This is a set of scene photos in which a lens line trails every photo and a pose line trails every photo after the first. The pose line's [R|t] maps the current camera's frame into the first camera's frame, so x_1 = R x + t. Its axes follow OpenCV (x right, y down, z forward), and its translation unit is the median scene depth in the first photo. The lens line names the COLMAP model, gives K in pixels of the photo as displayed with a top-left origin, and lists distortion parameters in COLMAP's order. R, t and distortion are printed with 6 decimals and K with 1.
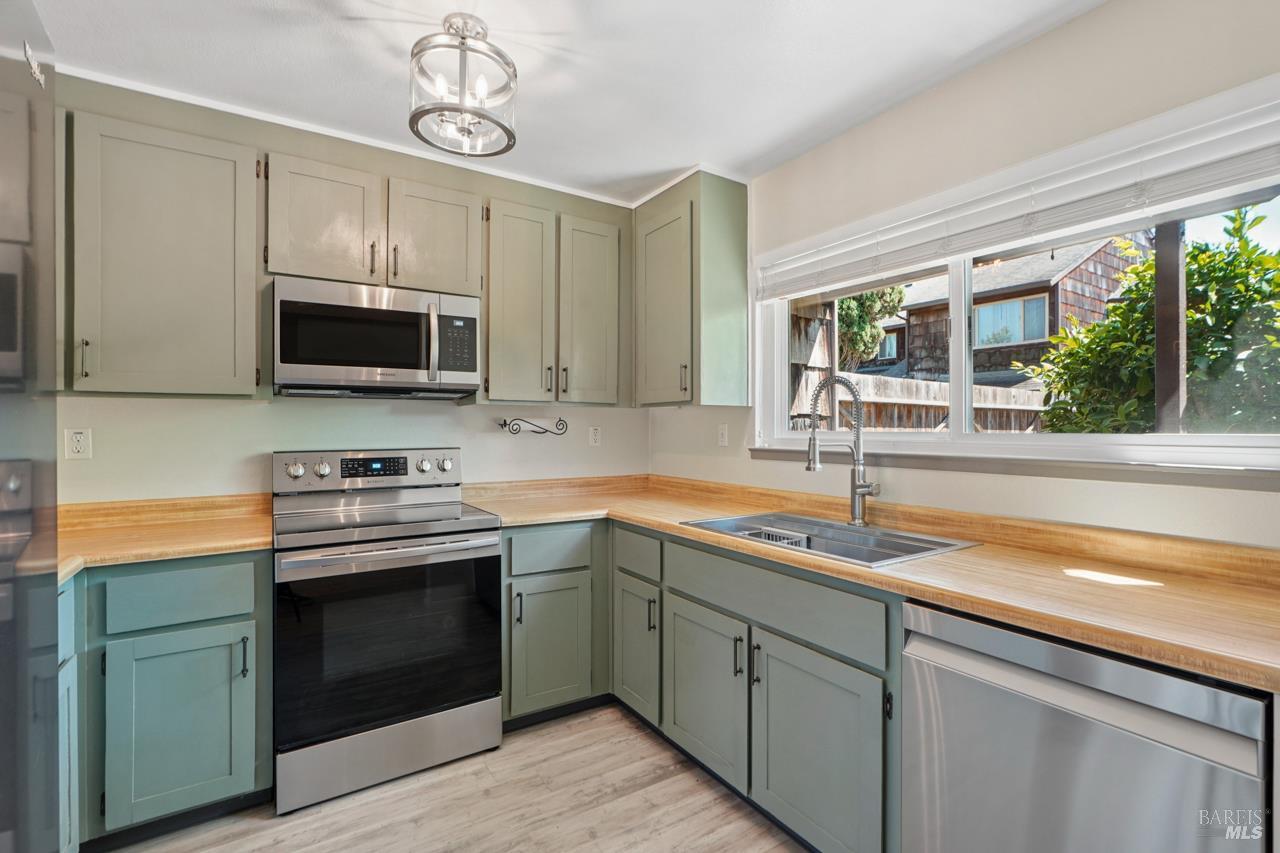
lens RADIAL K [[583.2, 0, 652.8], [0, 583.2, 425.0], [0, 0, 1]] dist [-0.000444, 0.000498]
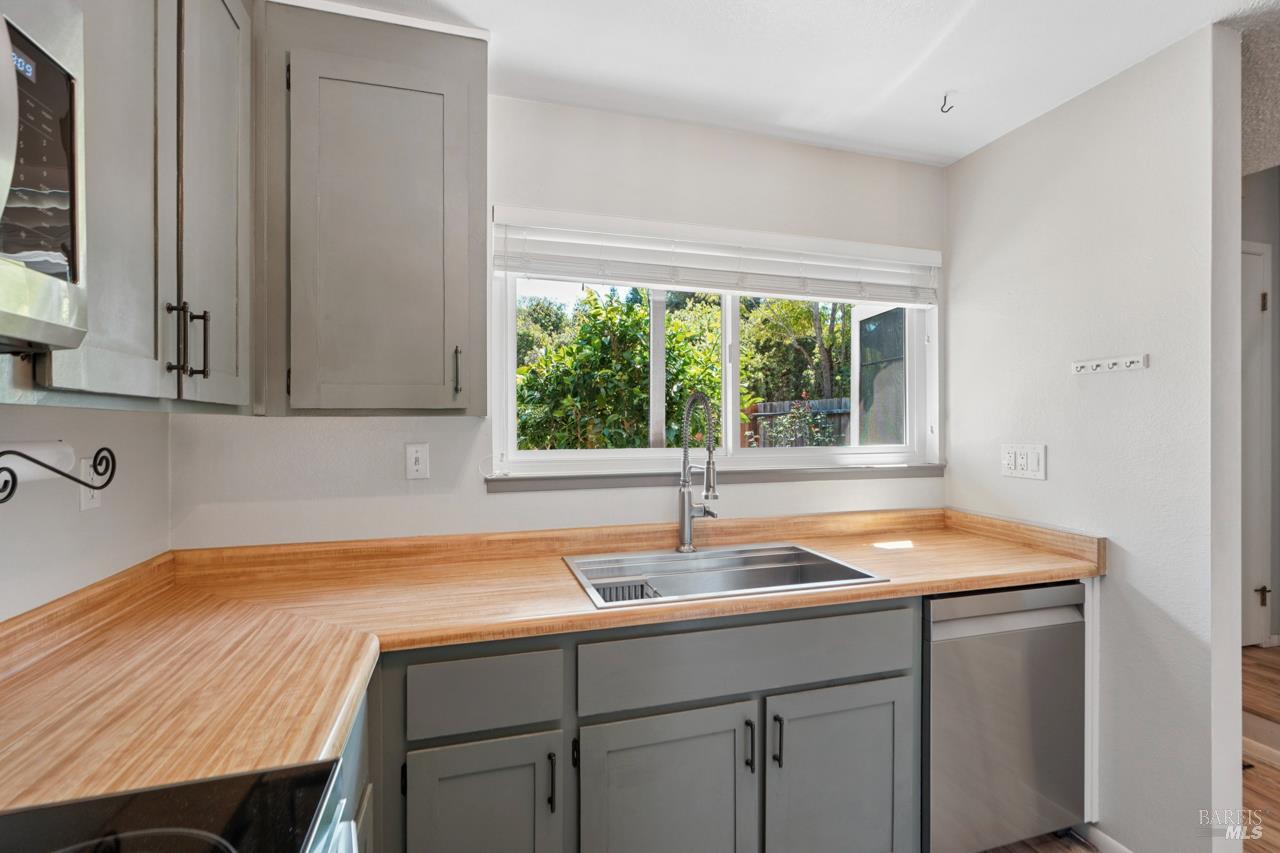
lens RADIAL K [[585.2, 0, 641.7], [0, 585.2, 421.2], [0, 0, 1]] dist [-0.003553, 0.000280]
pose [[0.288831, -0.002570, 0.957377, -0.521610], [-0.003134, 0.999989, 0.003630, -0.036857], [-0.957375, -0.004049, 0.288820, 0.727148]]
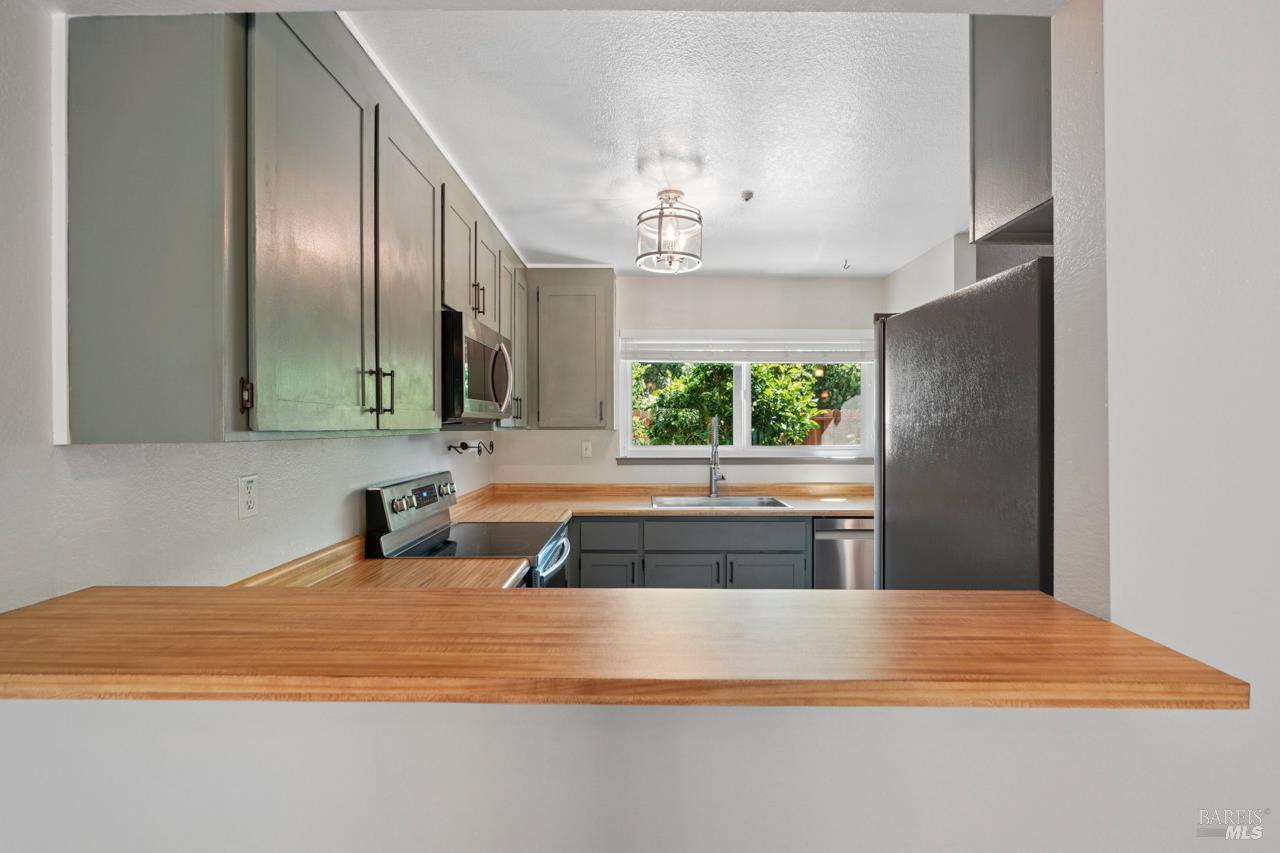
lens RADIAL K [[589.1, 0, 636.9], [0, 589.1, 420.5], [0, 0, 1]] dist [-0.000642, 0.000211]
pose [[0.556385, -0.002509, 0.830921, -1.228970], [-0.003120, 0.999982, 0.005109, -0.074610], [-0.830919, -0.005435, 0.556367, 0.142298]]
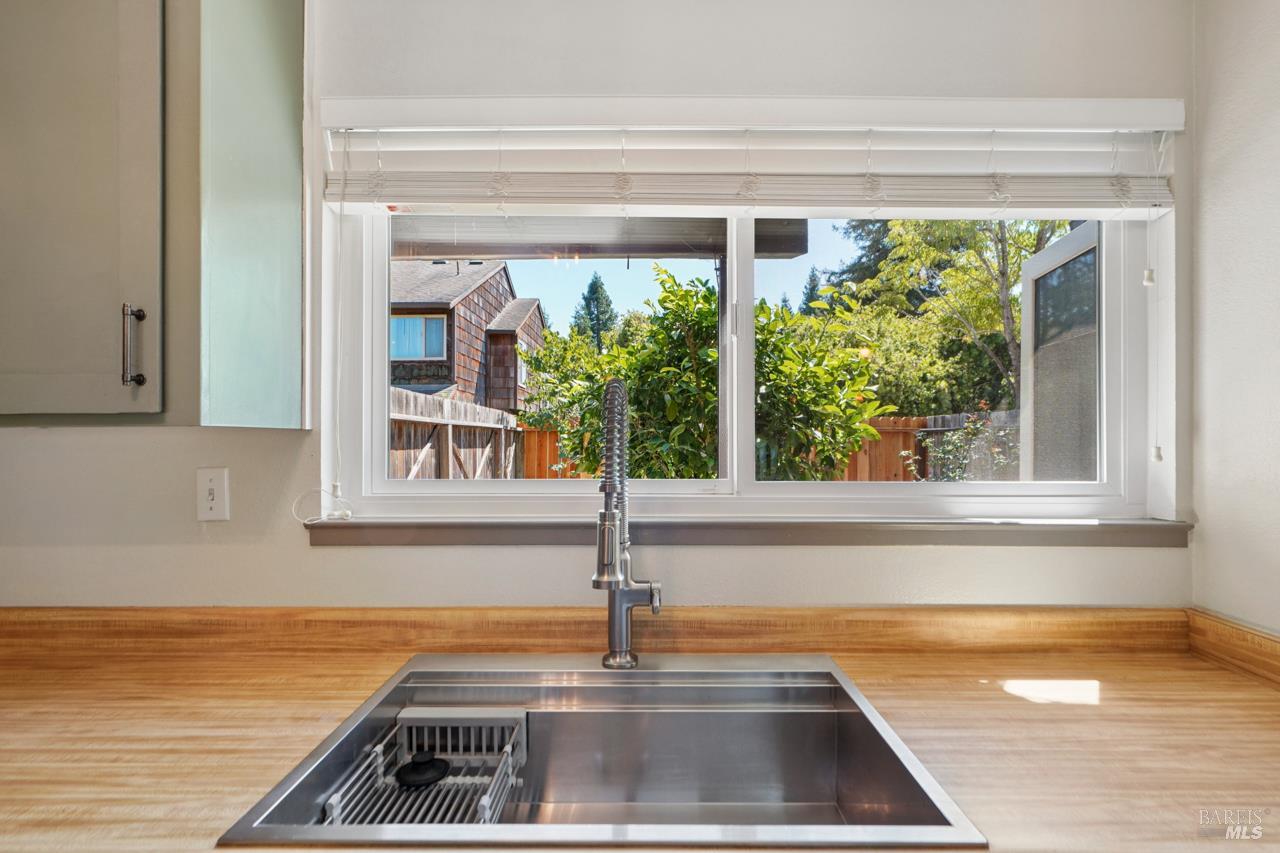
lens RADIAL K [[583.9, 0, 641.9], [0, 583.9, 439.2], [0, 0, 1]] dist [0.001518, 0.000426]
pose [[0.557331, -0.002572, 0.830286, -0.073774], [-0.003237, 0.999981, 0.005270, -0.033040], [-0.830284, -0.005625, 0.557312, 0.626520]]
